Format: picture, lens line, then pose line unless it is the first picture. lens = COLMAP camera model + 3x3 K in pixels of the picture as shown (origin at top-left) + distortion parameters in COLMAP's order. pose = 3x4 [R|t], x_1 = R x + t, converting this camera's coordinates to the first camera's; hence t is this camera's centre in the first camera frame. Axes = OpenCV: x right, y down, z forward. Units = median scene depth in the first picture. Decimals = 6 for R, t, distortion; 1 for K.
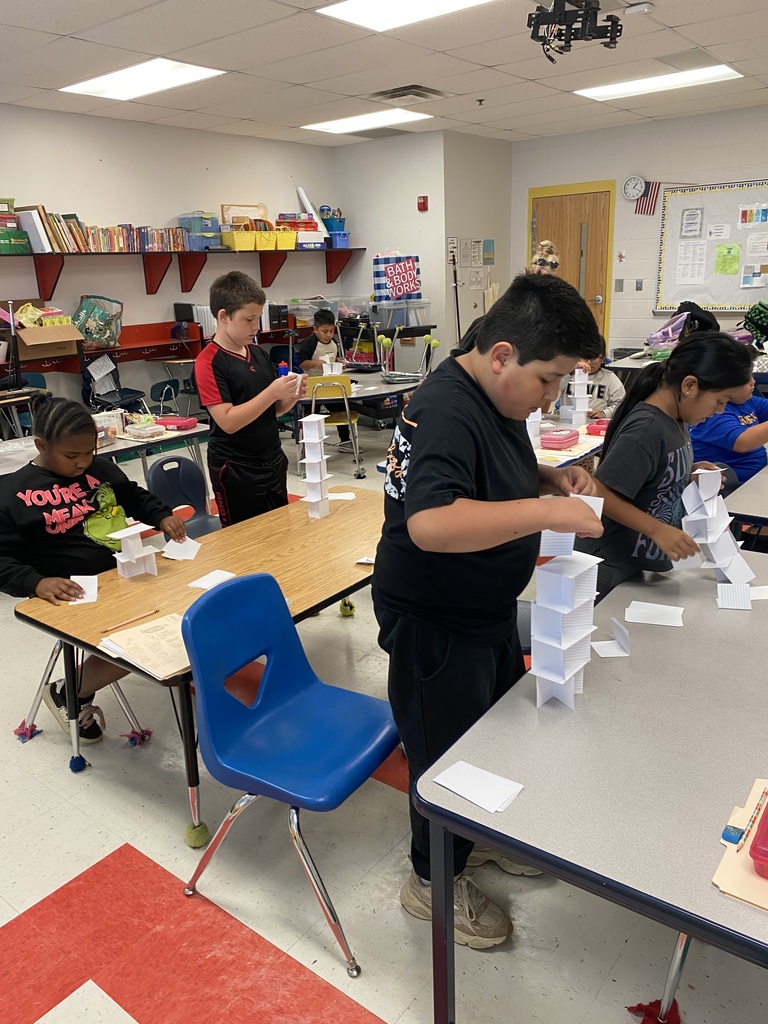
lens RADIAL K [[784.7, 0, 384.0], [0, 784.7, 512.0], [0, 0, 1]] dist [0.036132, -0.045089]
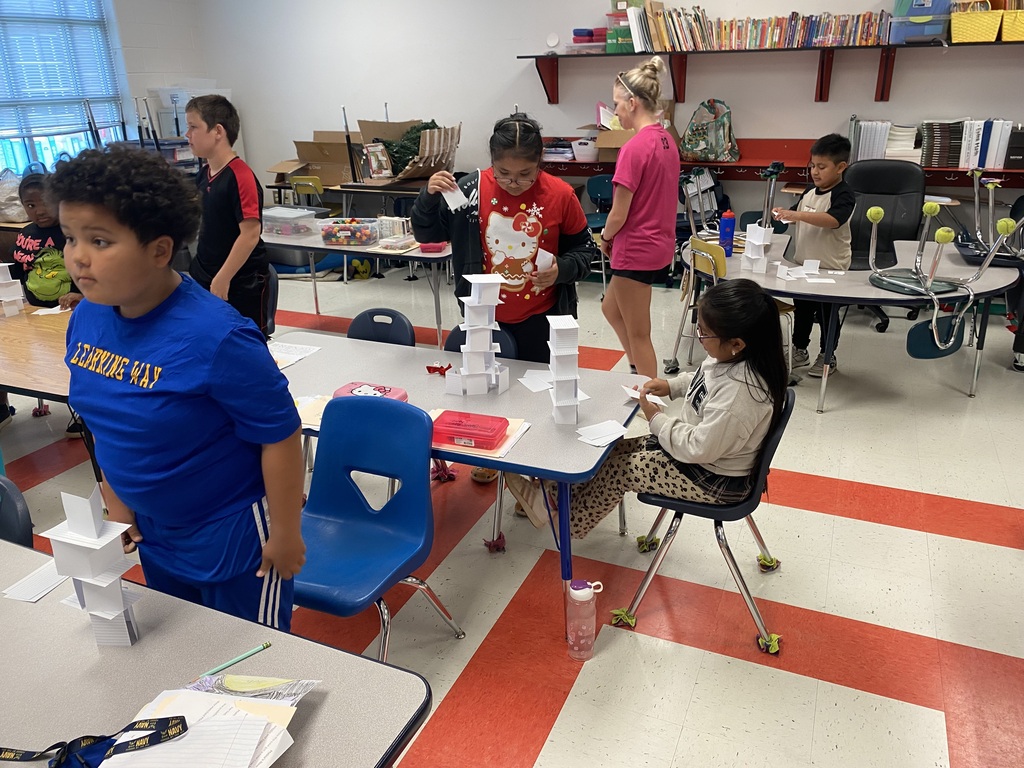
lens RADIAL K [[784.7, 0, 516.6], [0, 784.7, 386.7], [0, 0, 1]] dist [0.036132, -0.045089]
pose [[0.244690, 0.389041, -0.888130, 0.488975], [-0.280357, 0.905236, 0.319293, -0.203461], [0.928185, 0.170866, 0.330572, 0.555612]]
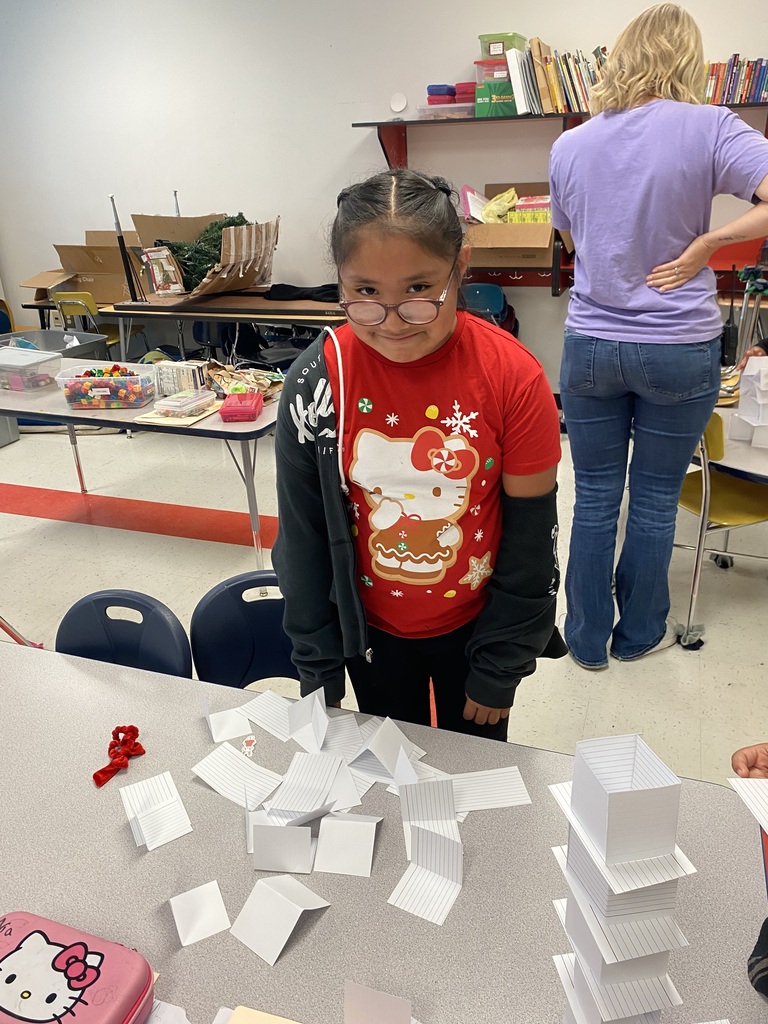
lens RADIAL K [[799.1, 0, 392.7], [0, 799.1, 514.3], [0, 0, 1]] dist [0.008917, -0.000750]
pose [[0.307353, 0.406245, -0.860523, 0.254120], [-0.267728, 0.904683, 0.331468, -0.192822], [0.913157, 0.128508, 0.386820, 0.604891]]
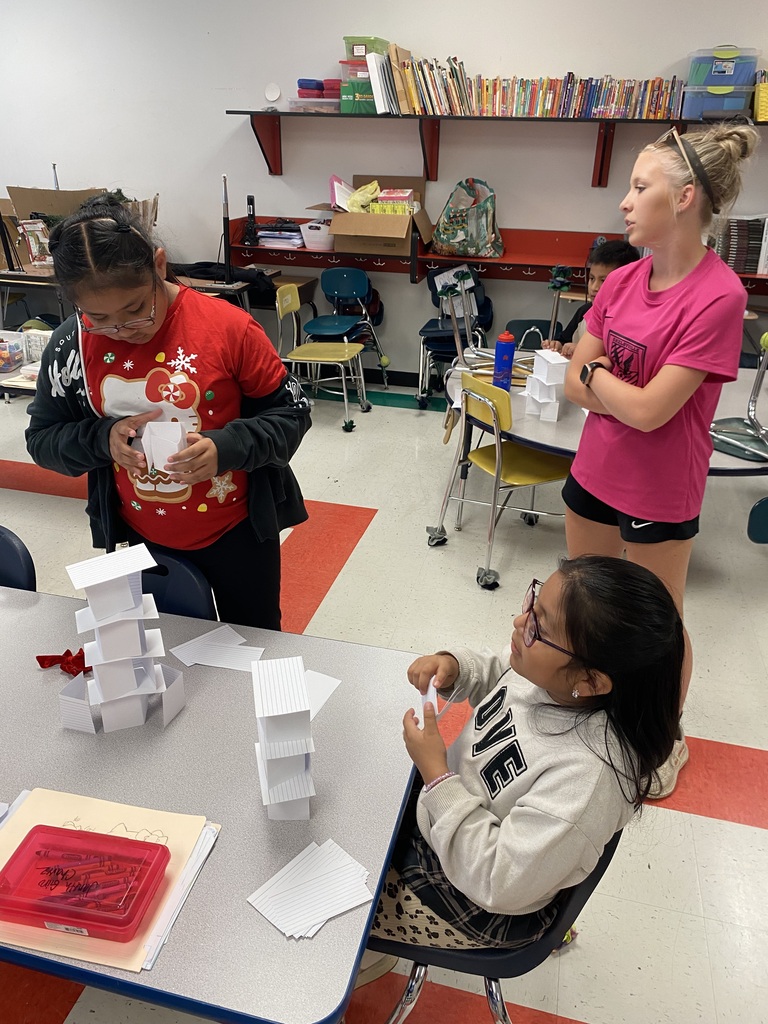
lens RADIAL K [[784.7, 0, 384.0], [0, 784.7, 512.0], [0, 0, 1]] dist [0.036132, -0.045089]
pose [[0.391681, 0.433981, -0.811324, 0.314967], [-0.313104, 0.892019, 0.325989, -0.212489], [0.865189, 0.126345, 0.485268, 0.617194]]
